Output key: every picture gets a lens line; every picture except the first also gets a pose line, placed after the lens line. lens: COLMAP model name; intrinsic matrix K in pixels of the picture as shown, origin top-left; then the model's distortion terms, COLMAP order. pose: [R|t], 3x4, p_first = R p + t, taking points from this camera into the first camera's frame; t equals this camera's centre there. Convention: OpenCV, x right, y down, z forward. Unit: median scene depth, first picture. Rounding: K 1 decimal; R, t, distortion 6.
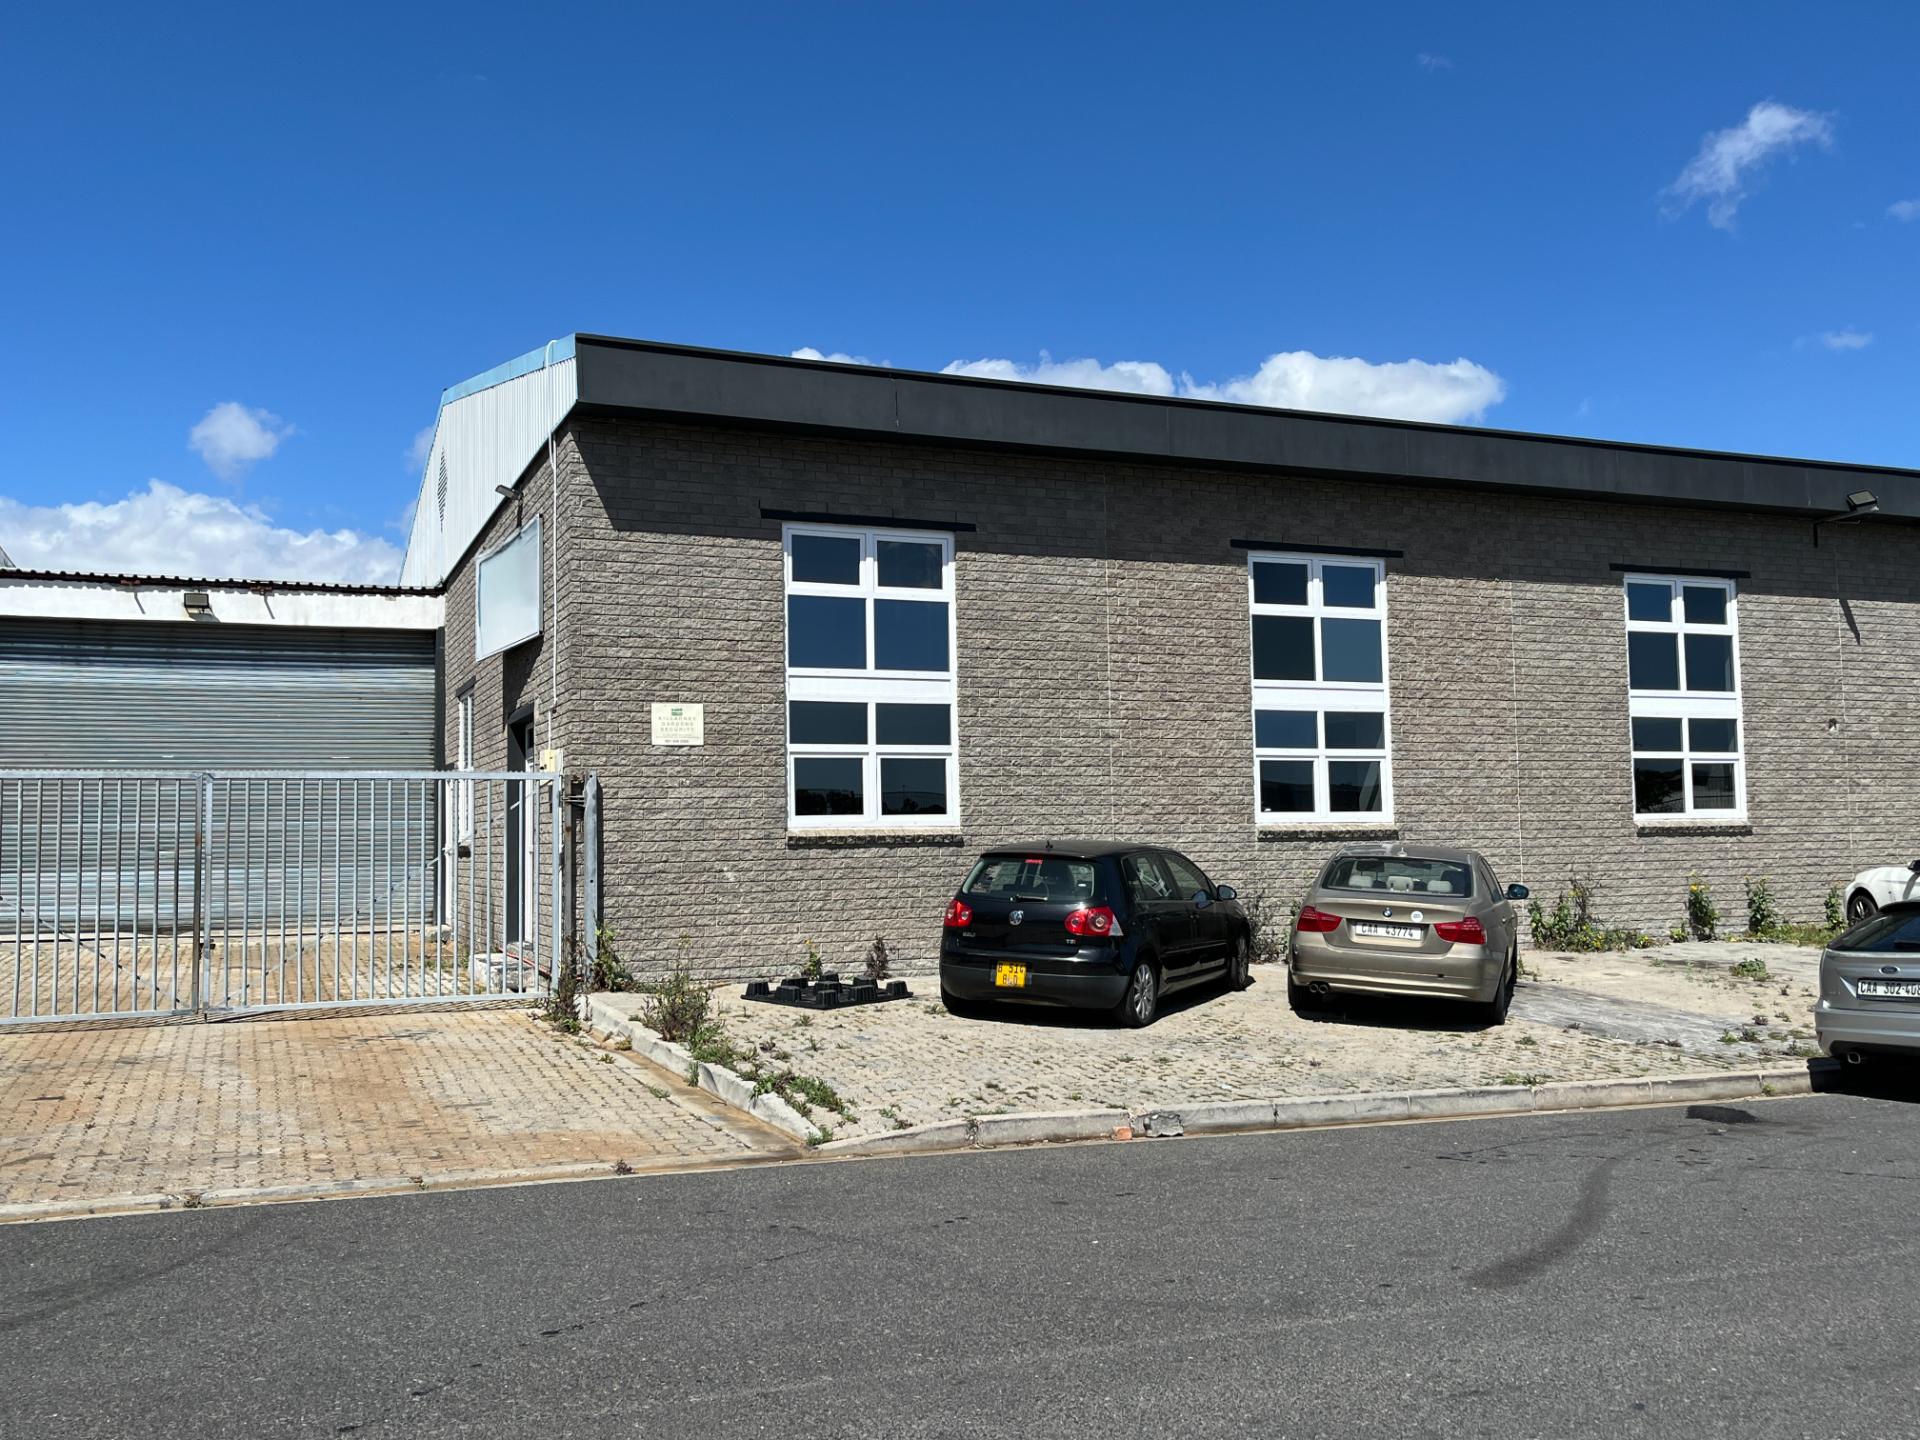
lens RADIAL K [[1658.9, 0, 954.5], [0, 1658.9, 740.0], [0, 0, 1]] dist [0.072271, -0.040024]
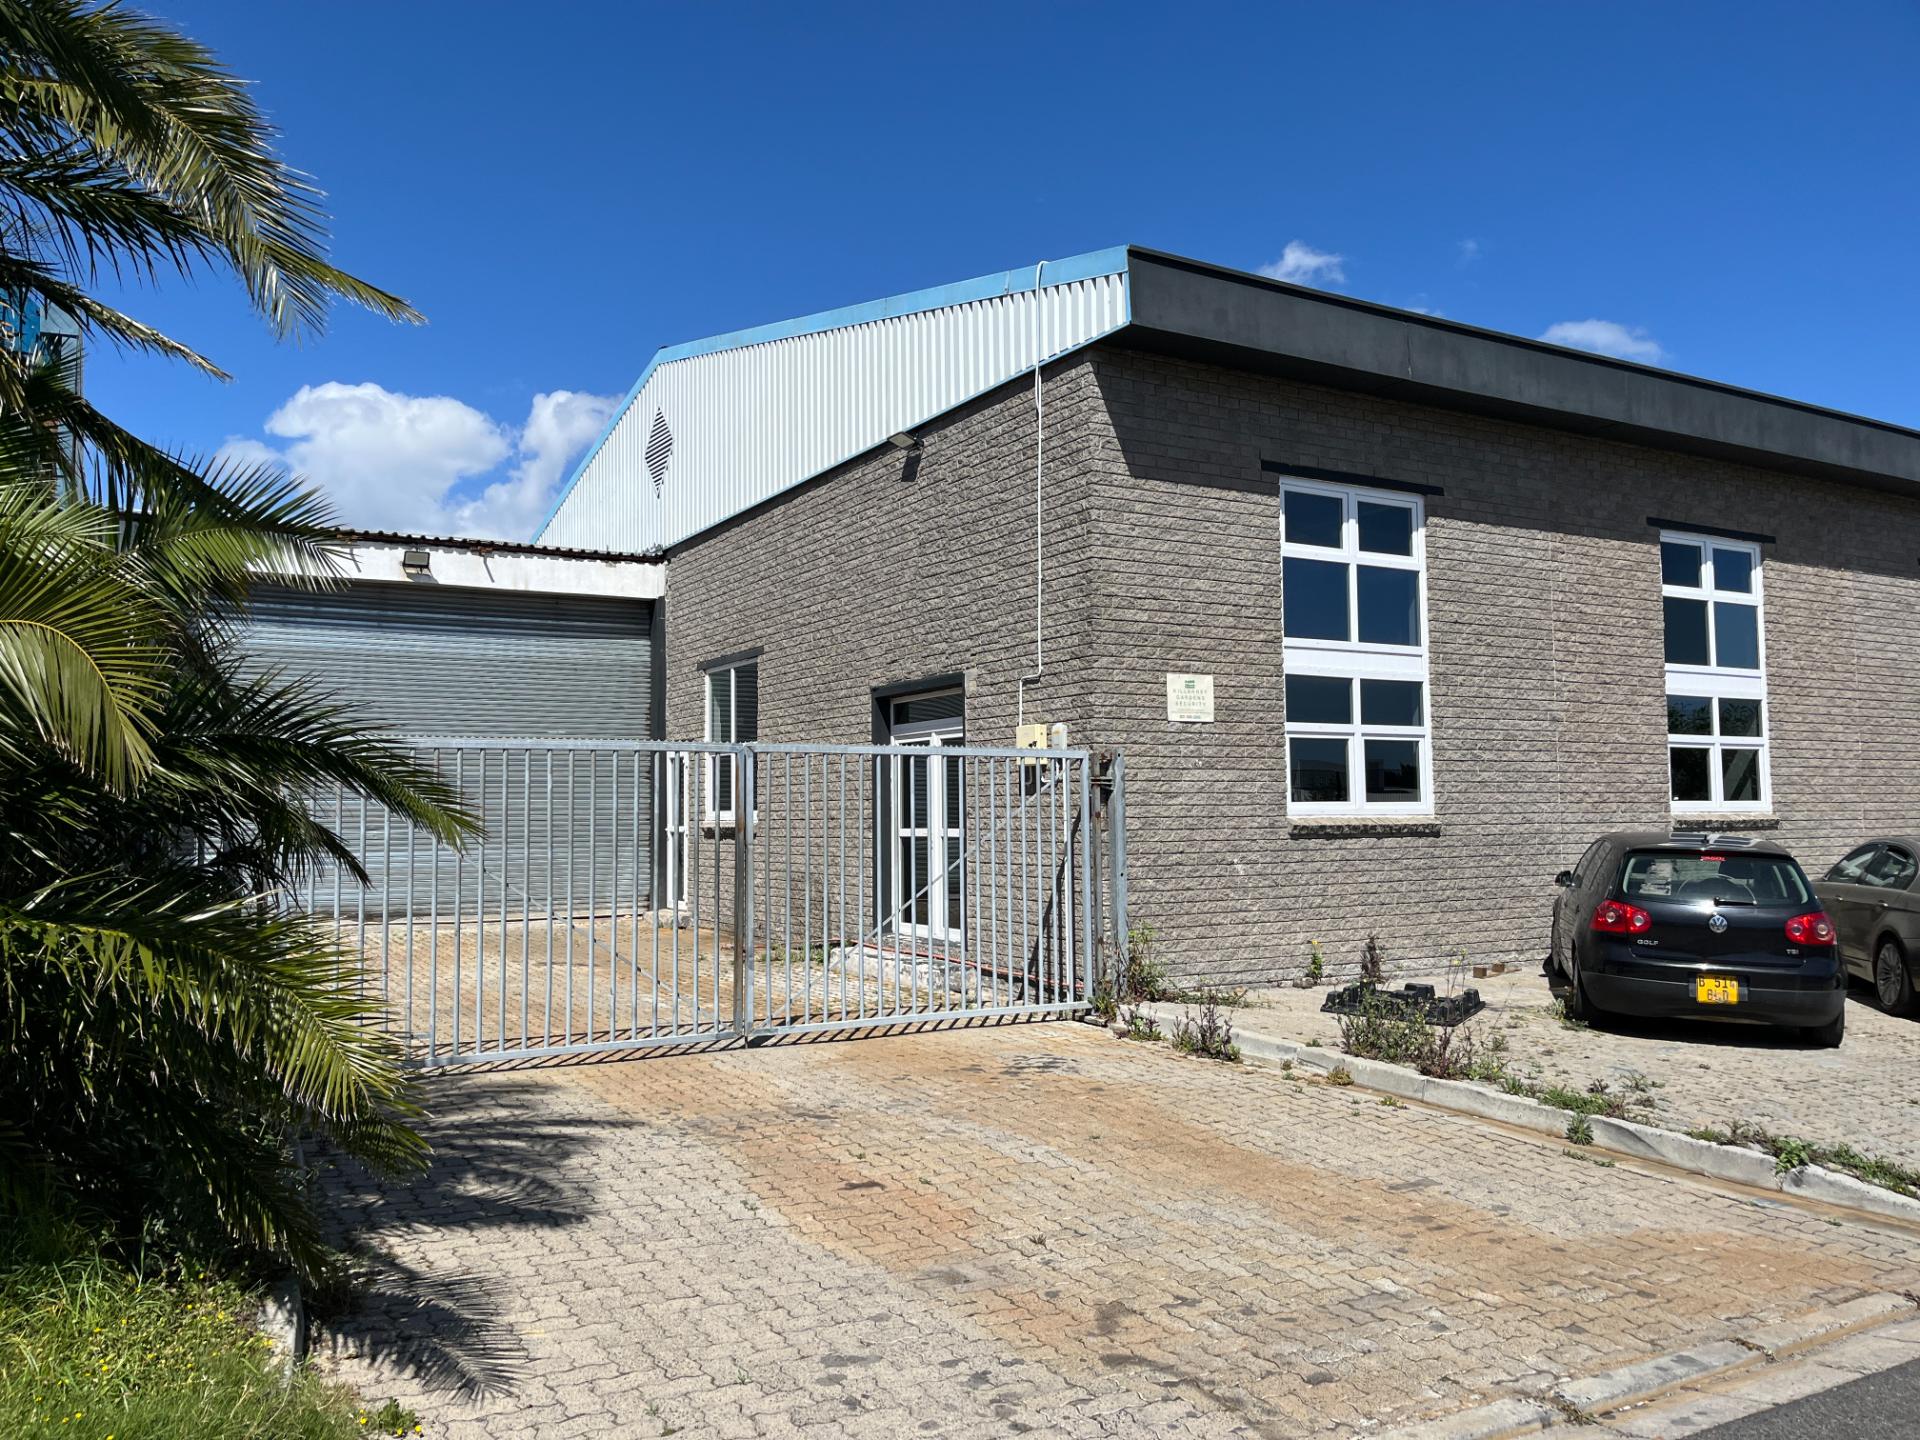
lens RADIAL K [[1451.0, 0, 948.1], [0, 1451.0, 732.0], [0, 0, 1]] dist [0.077135, -0.102988]
pose [[0.991347, 0.014010, 0.130518, -0.347909], [-0.014346, 0.999896, 0.001633, 0.008197], [-0.130482, -0.003491, 0.991445, 0.215688]]
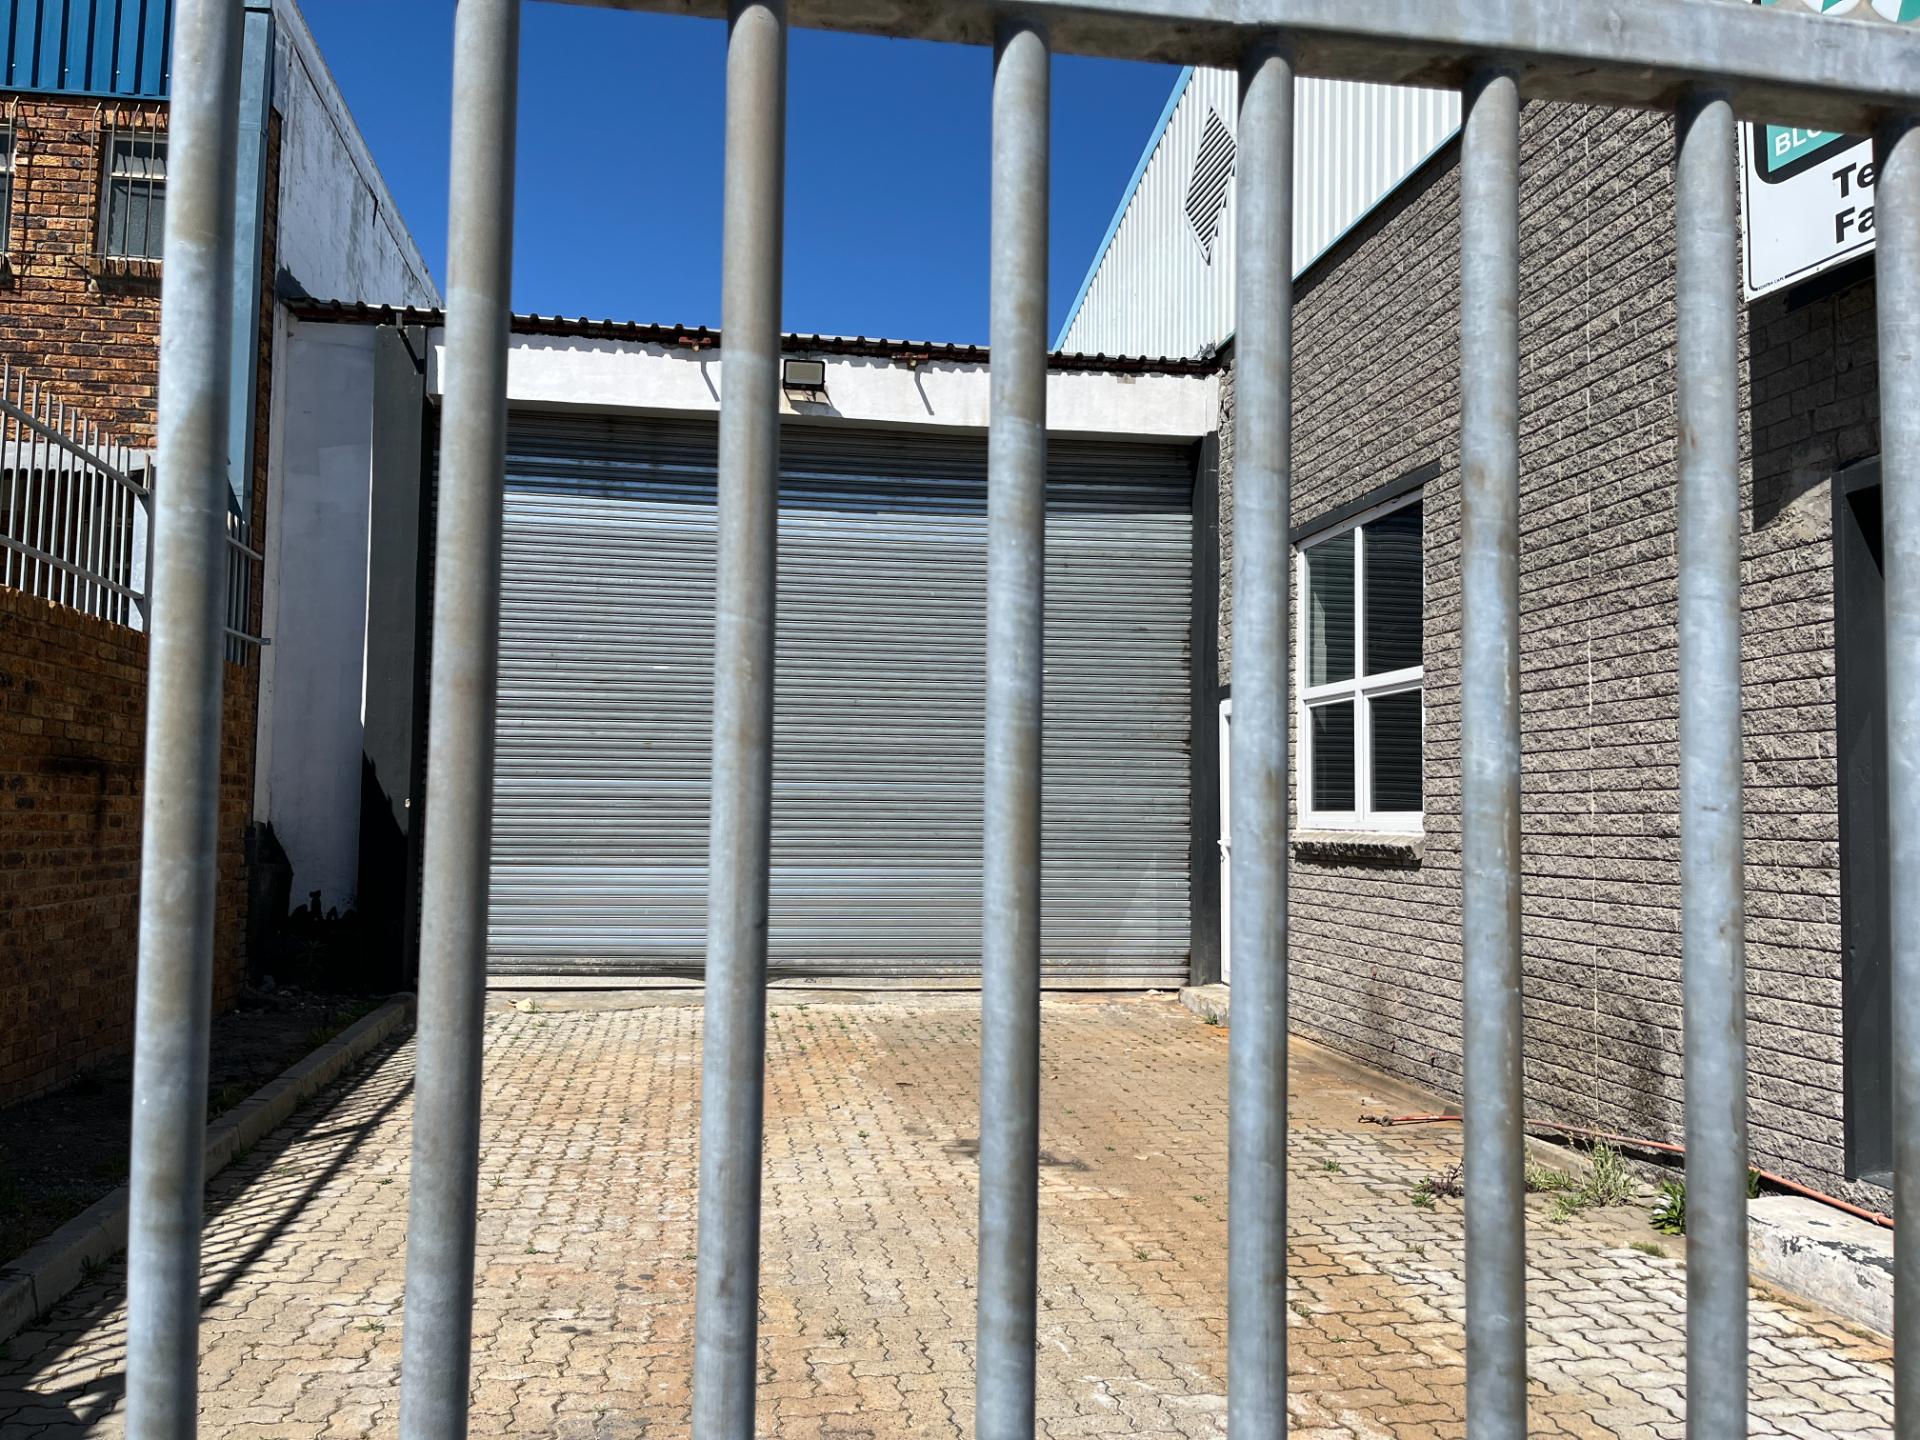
lens RADIAL K [[1451.0, 0, 965.5], [0, 1451.0, 734.9], [0, 0, 1]] dist [0.077135, -0.102988]
pose [[0.977017, 0.014846, -0.212642, -0.390842], [-0.016265, 0.999856, -0.004926, 0.046178], [0.212539, 0.008271, 0.977118, 0.722567]]
